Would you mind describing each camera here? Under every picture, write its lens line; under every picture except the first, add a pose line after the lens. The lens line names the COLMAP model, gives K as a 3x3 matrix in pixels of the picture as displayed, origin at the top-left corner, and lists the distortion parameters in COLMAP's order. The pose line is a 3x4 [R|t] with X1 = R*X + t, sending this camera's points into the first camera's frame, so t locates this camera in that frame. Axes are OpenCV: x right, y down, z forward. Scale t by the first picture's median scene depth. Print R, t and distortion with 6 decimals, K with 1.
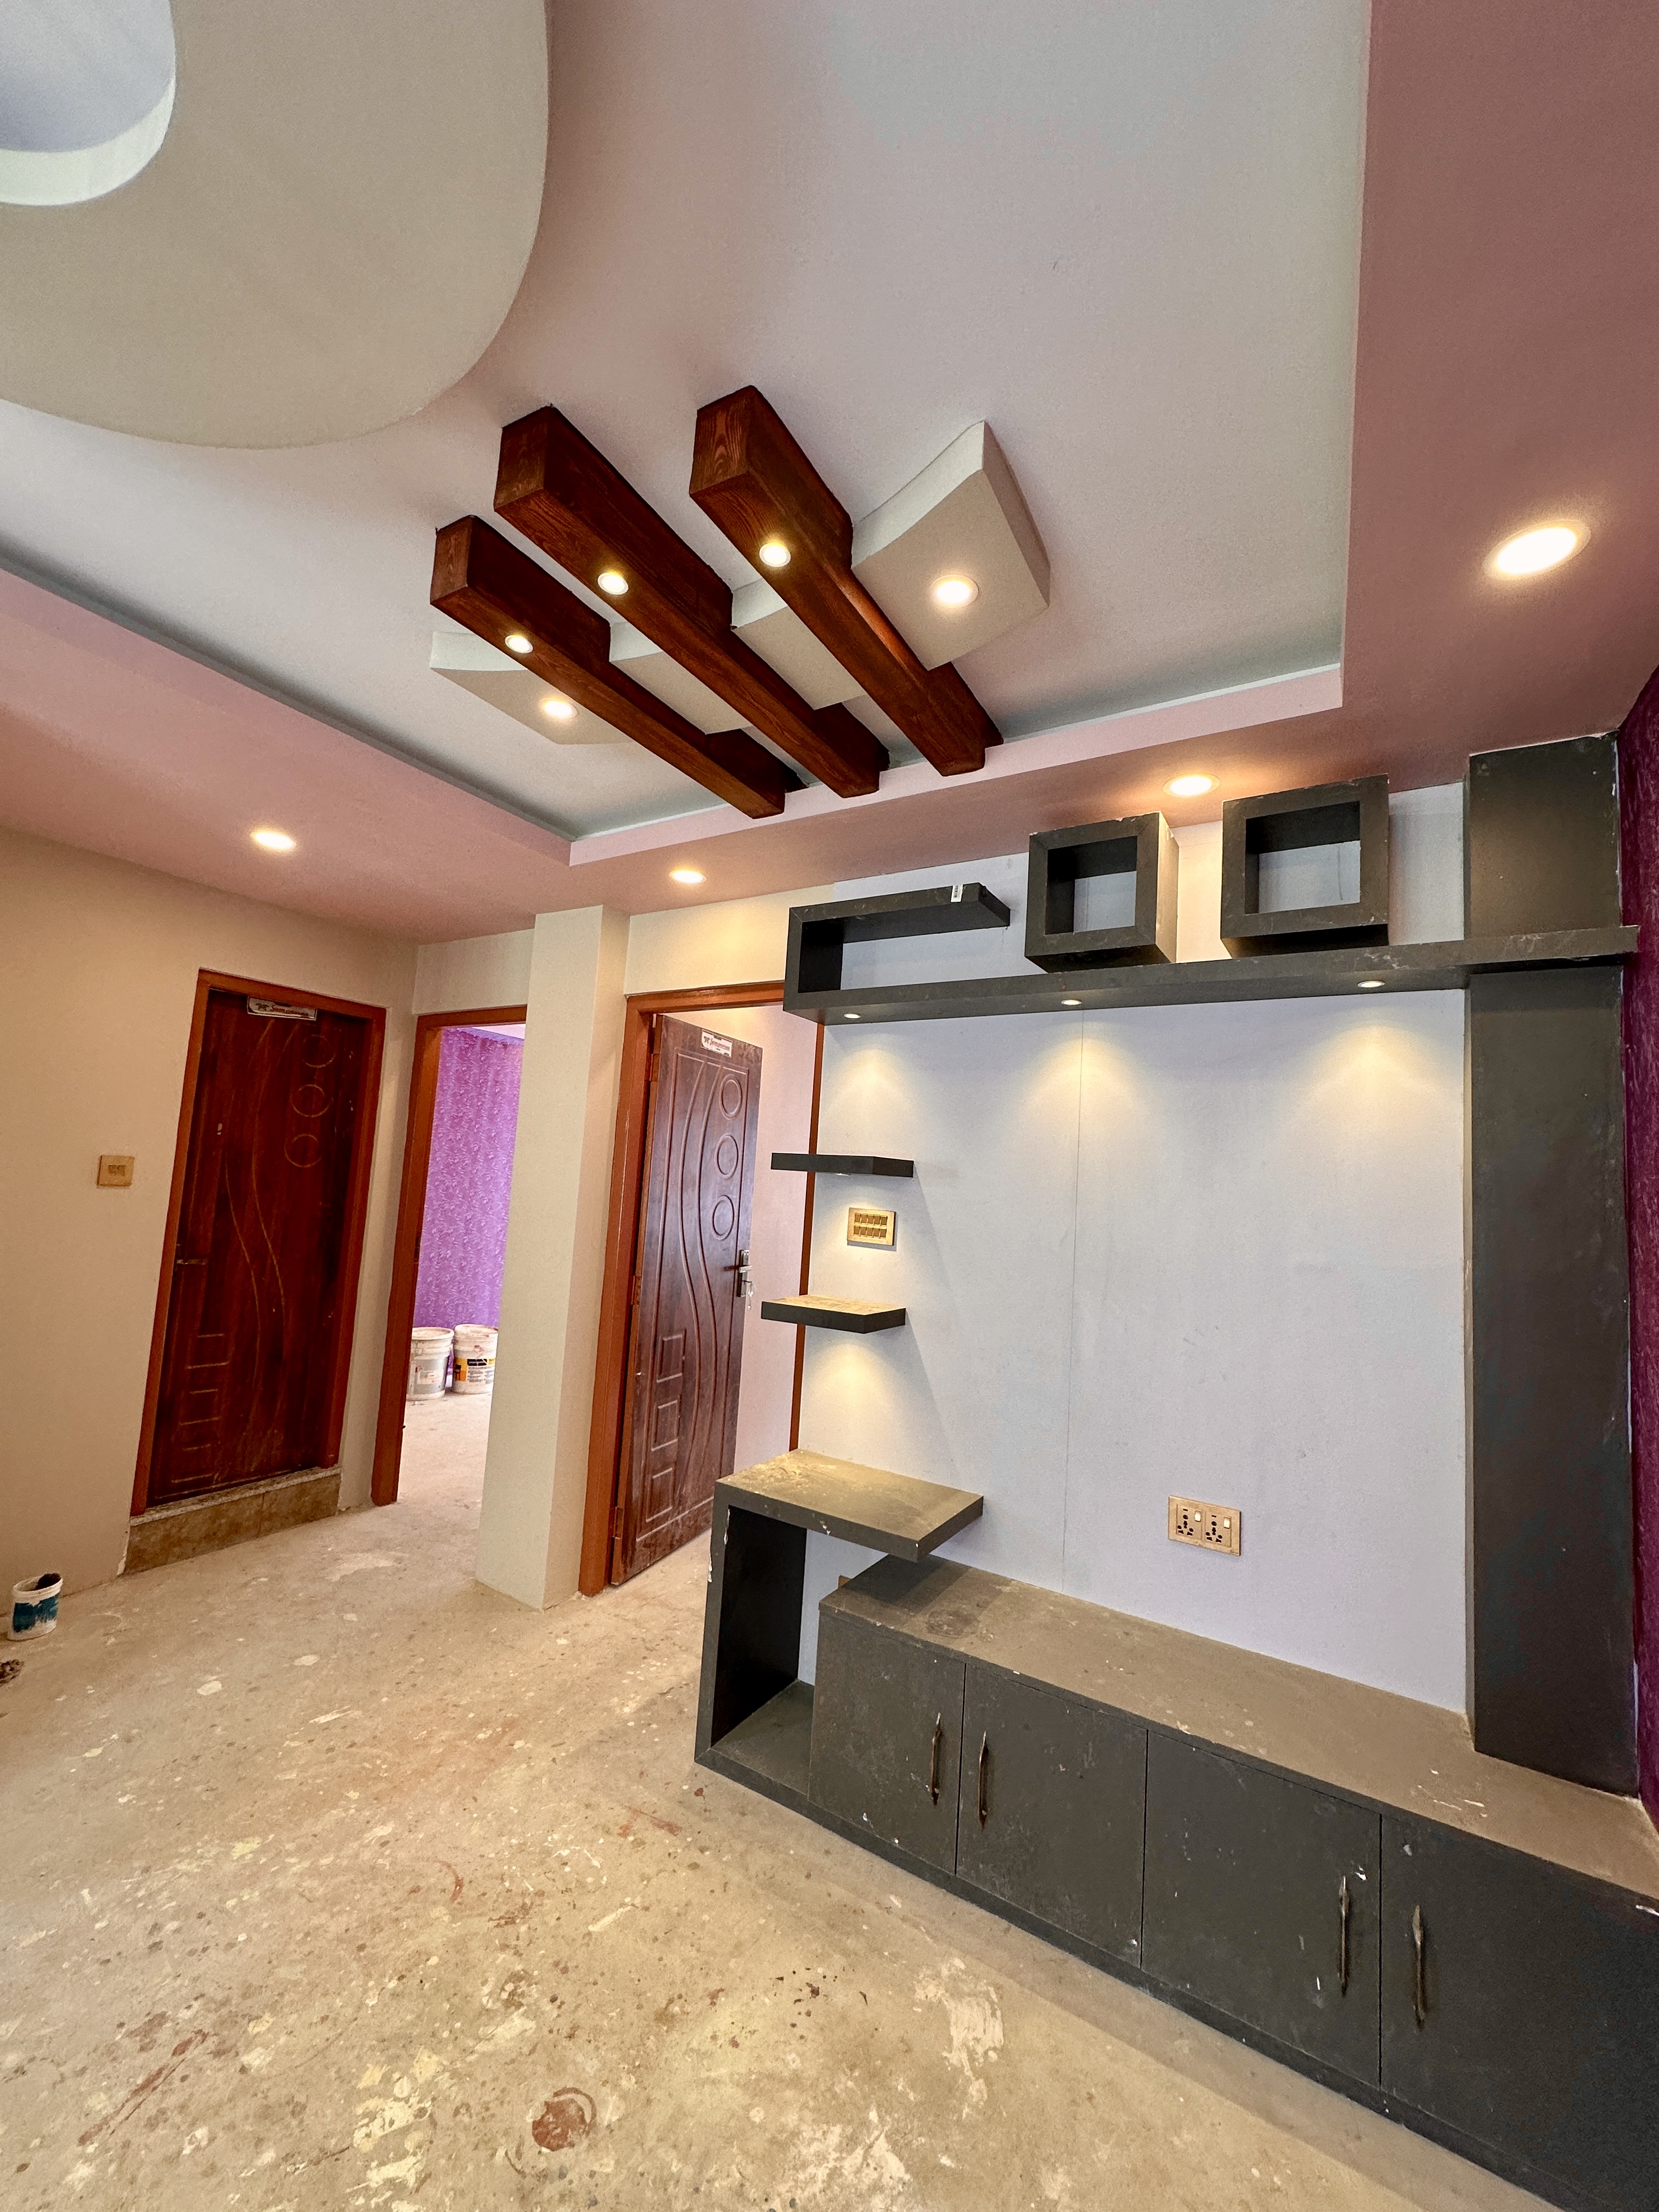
lens RADIAL K [[862.3, 0, 836.0], [0, 862.3, 1109.1], [0, 0, 1]] dist [0.003743, 0.000040]
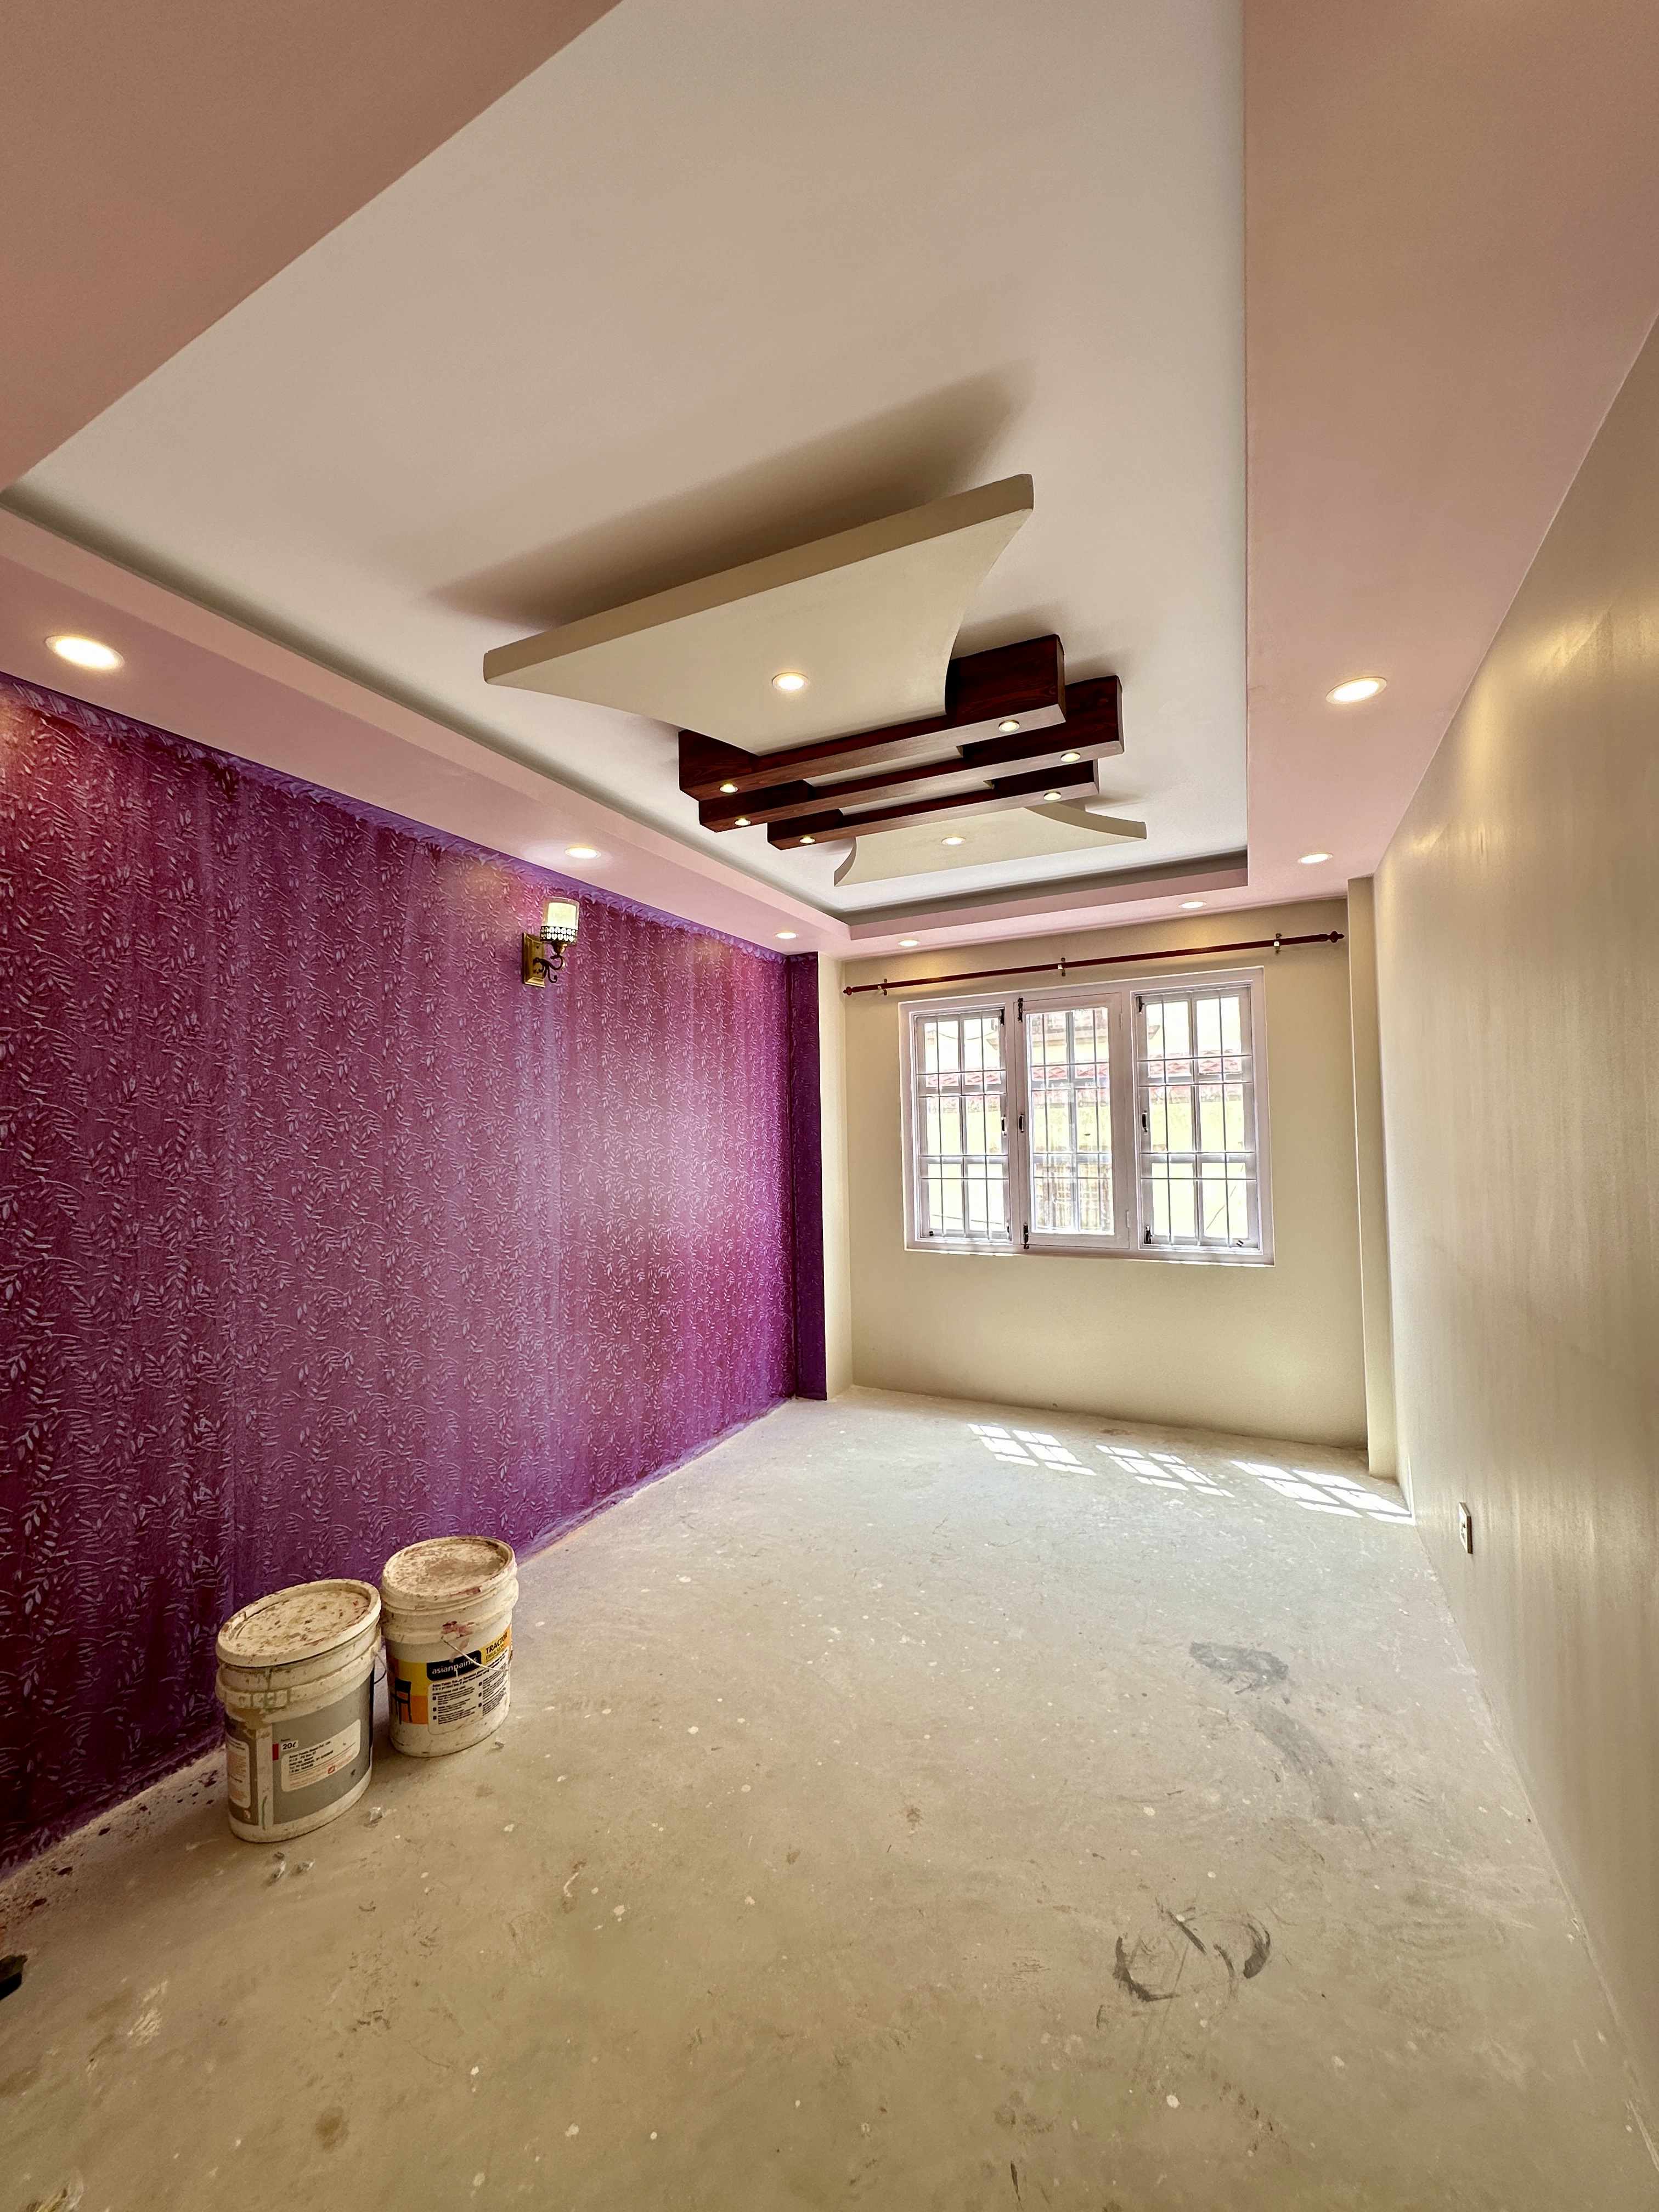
lens RADIAL K [[862.3, 0, 838.5], [0, 862.3, 1095.5], [0, 0, 1]] dist [0.003743, 0.000040]
pose [[0.993006, -0.079886, 0.086933, -0.246020], [0.075159, 0.995577, 0.056362, 0.039323], [-0.091051, -0.049434, 0.994618, 0.583536]]
